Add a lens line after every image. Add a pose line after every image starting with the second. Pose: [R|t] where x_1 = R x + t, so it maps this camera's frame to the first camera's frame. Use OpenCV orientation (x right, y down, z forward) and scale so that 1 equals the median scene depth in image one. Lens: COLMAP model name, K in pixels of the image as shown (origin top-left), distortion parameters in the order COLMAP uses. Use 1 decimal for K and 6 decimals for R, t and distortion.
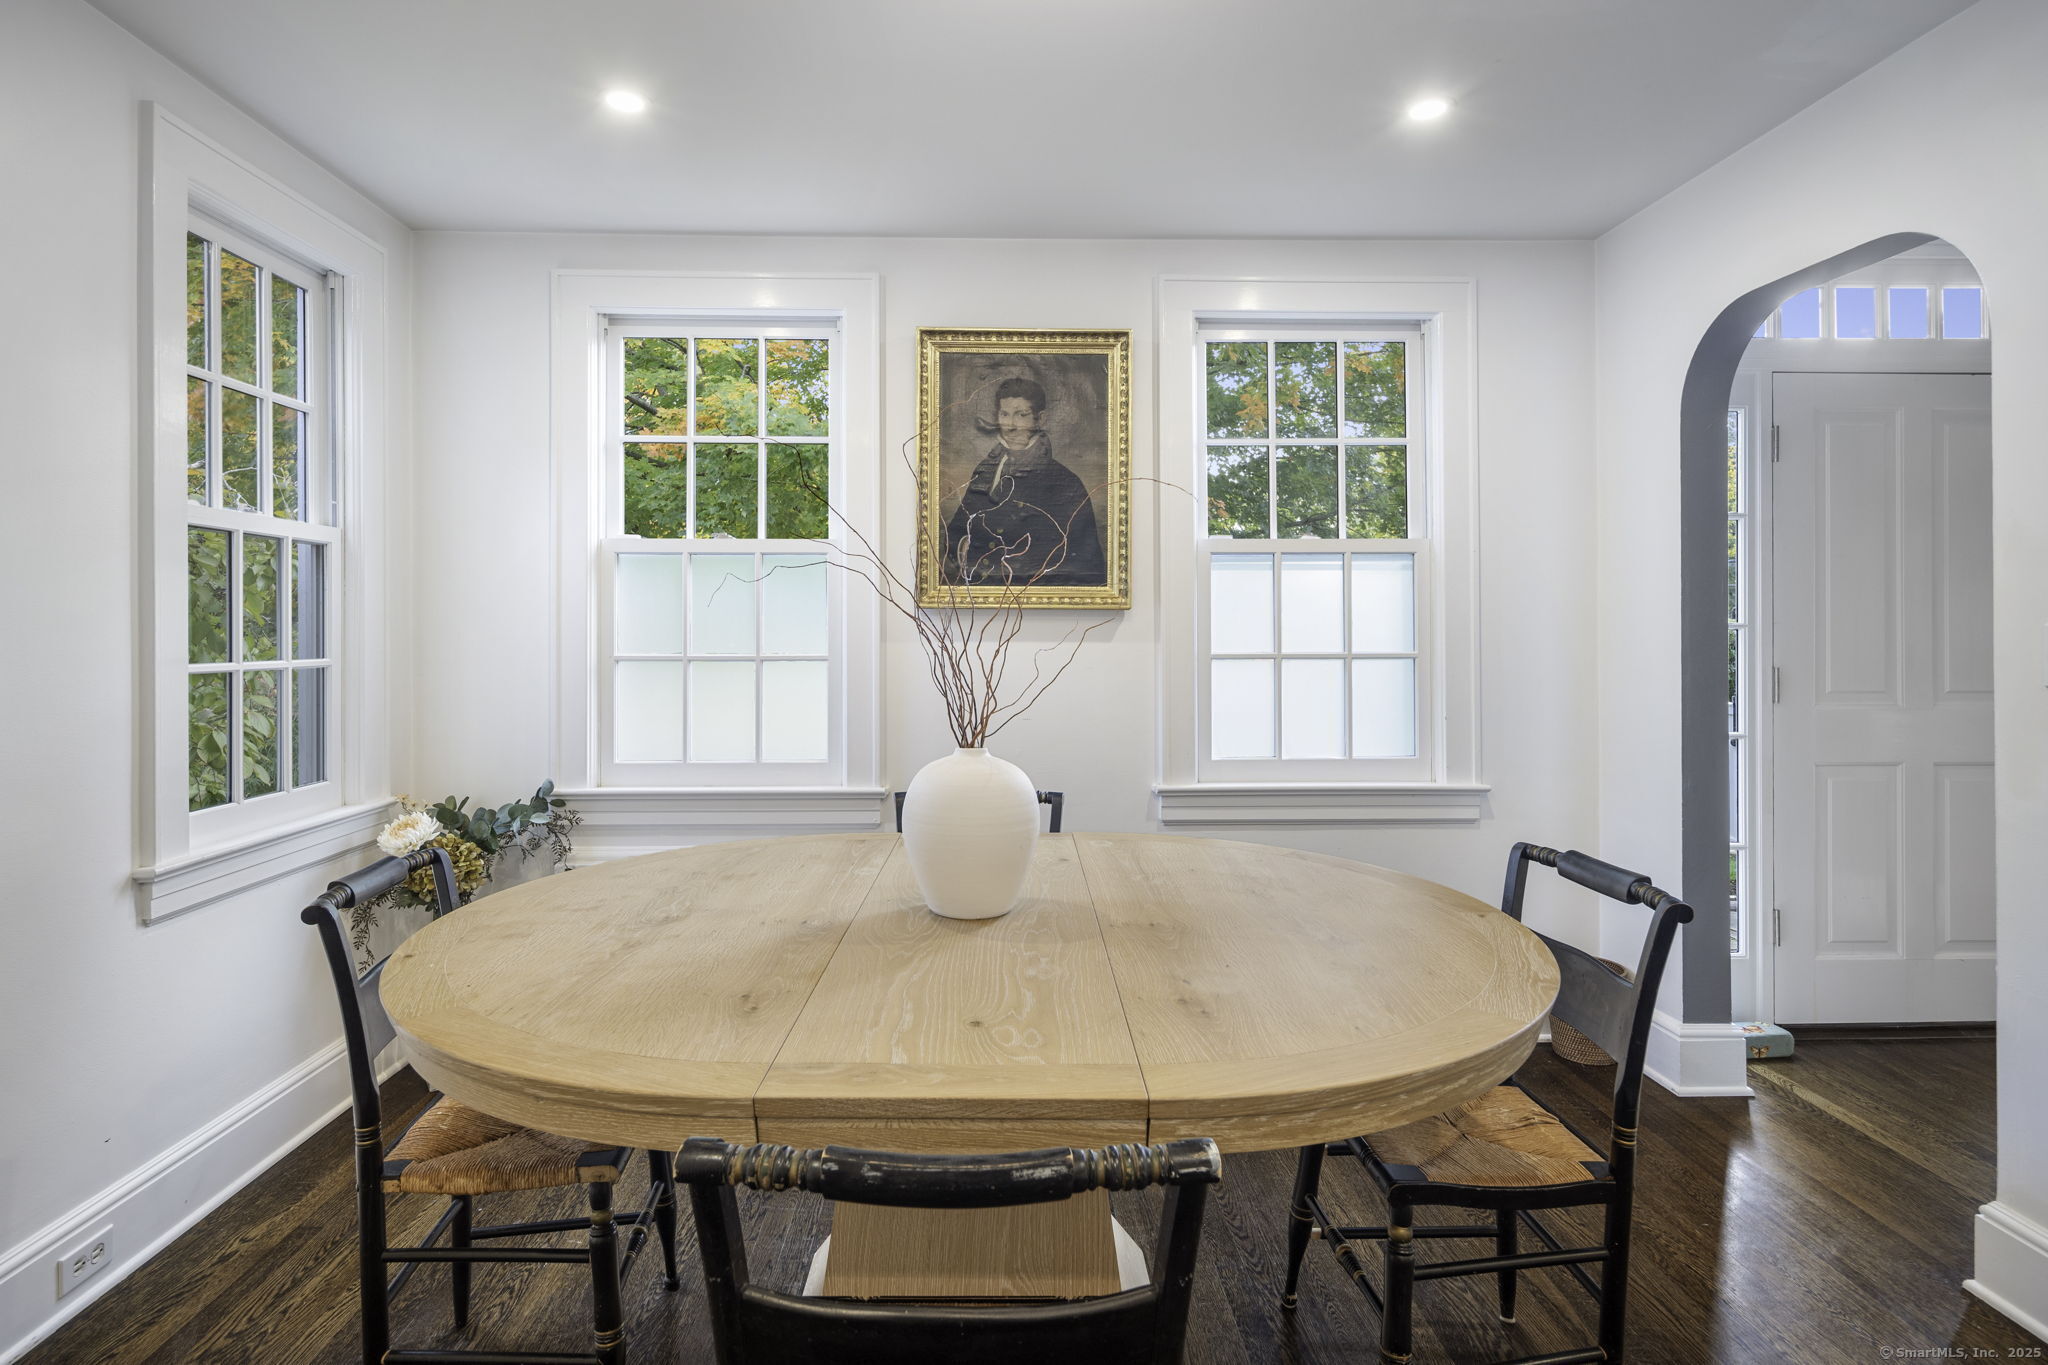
lens RADIAL K [[1018.9, 0, 1017.6], [0, 1018.9, 625.1], [0, 0, 1]] dist [0.001844, -0.000059]
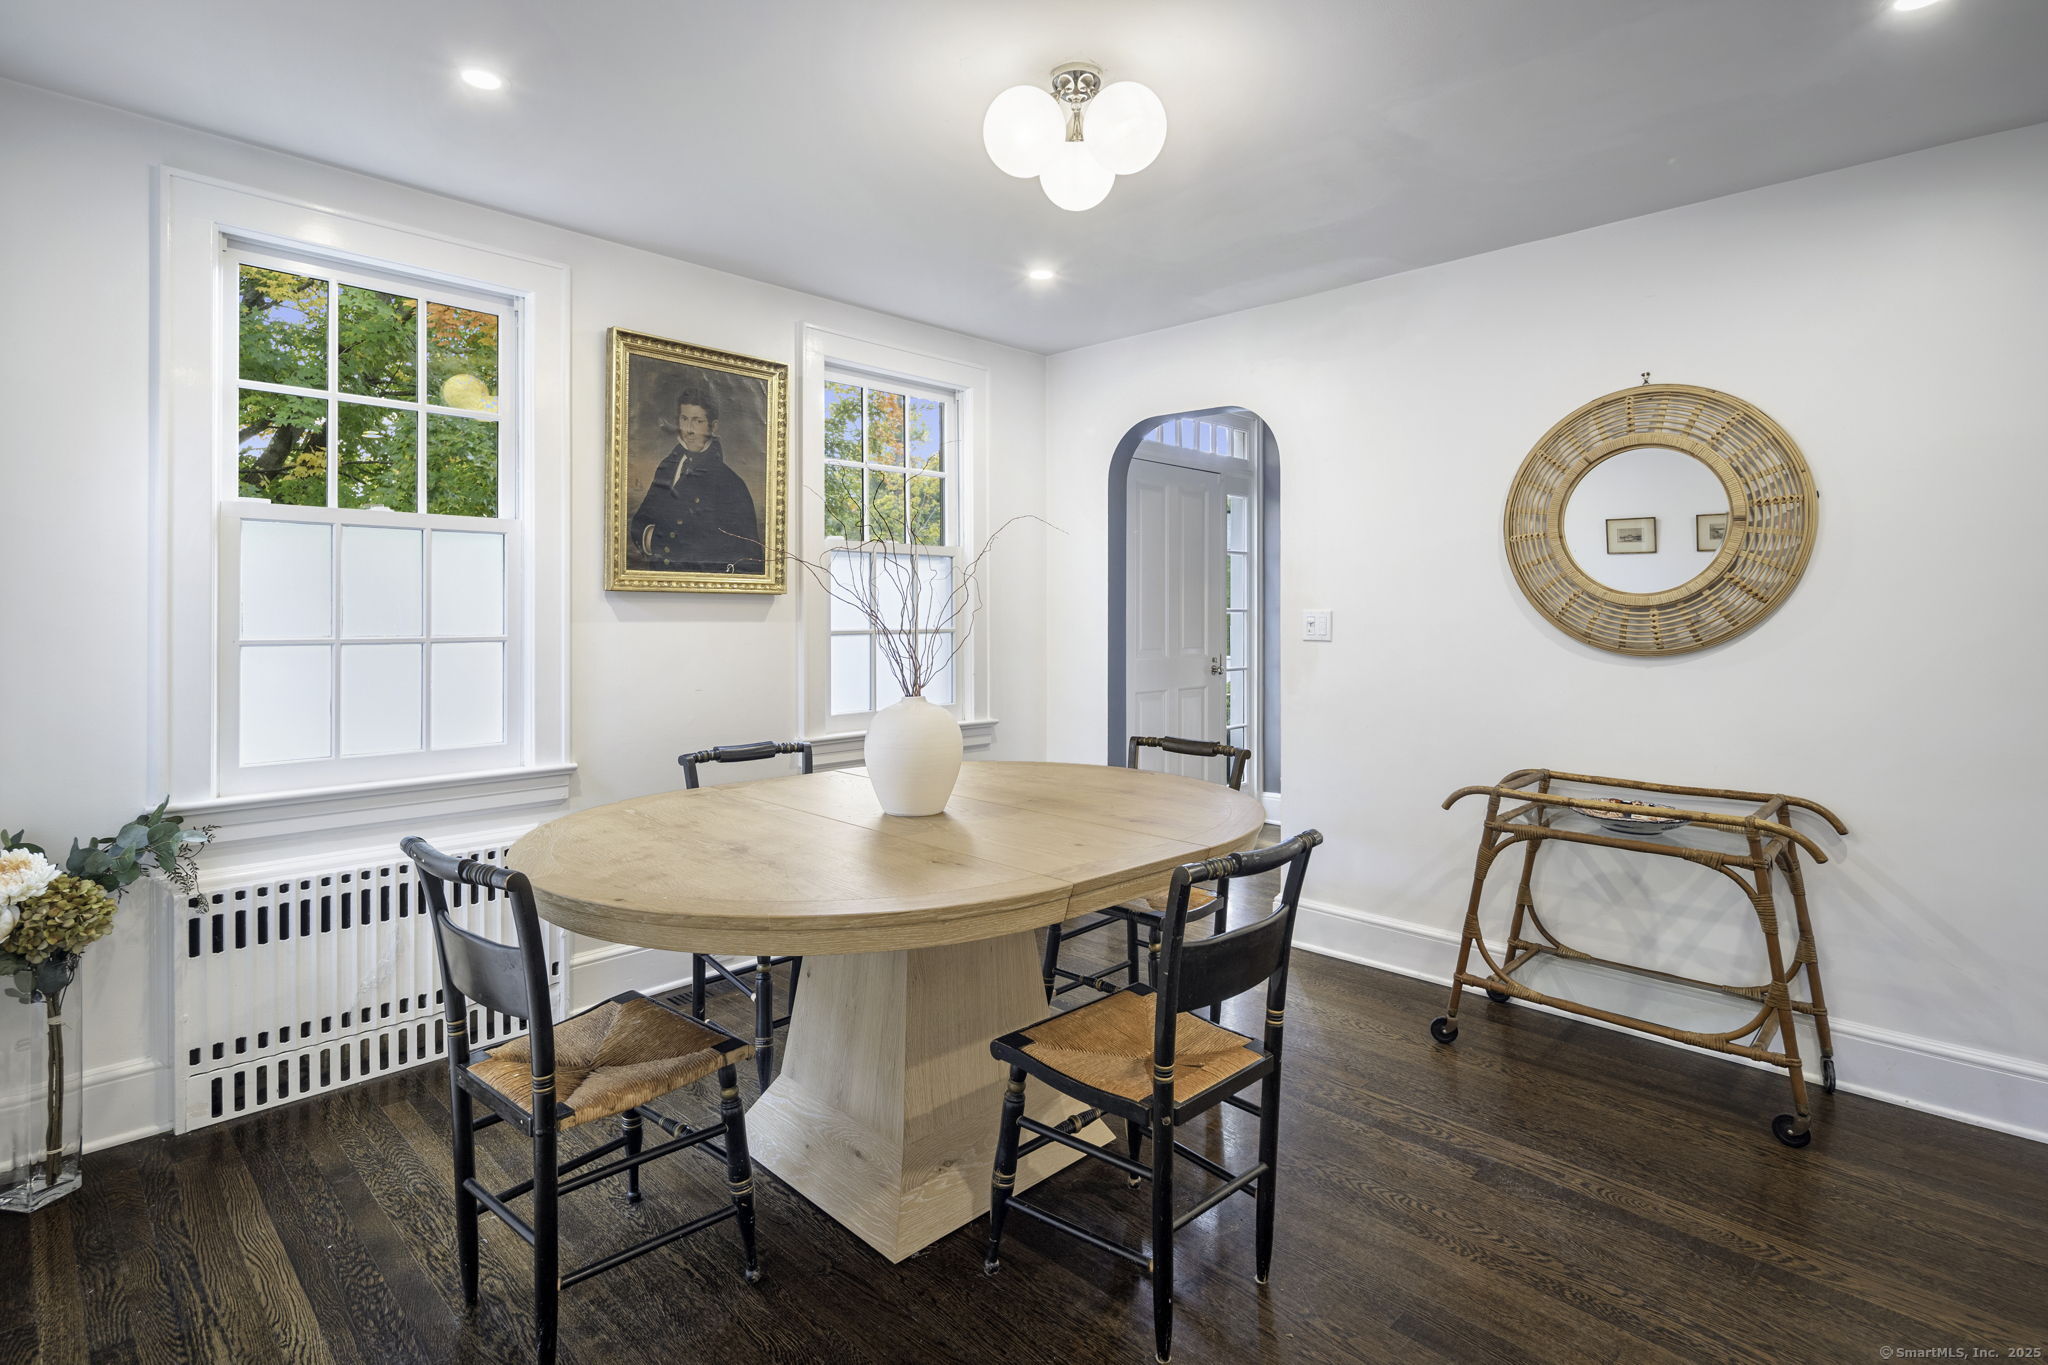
lens RADIAL K [[1005.9, 0, 1022.3], [0, 1005.9, 606.1], [0, 0, 1]] dist [0.000759, -0.000553]
pose [[0.716155, 0.007510, 0.697901, -0.516681], [-0.005689, 0.999972, -0.004923, 0.002316], [-0.697918, -0.000445, 0.716178, -0.050715]]
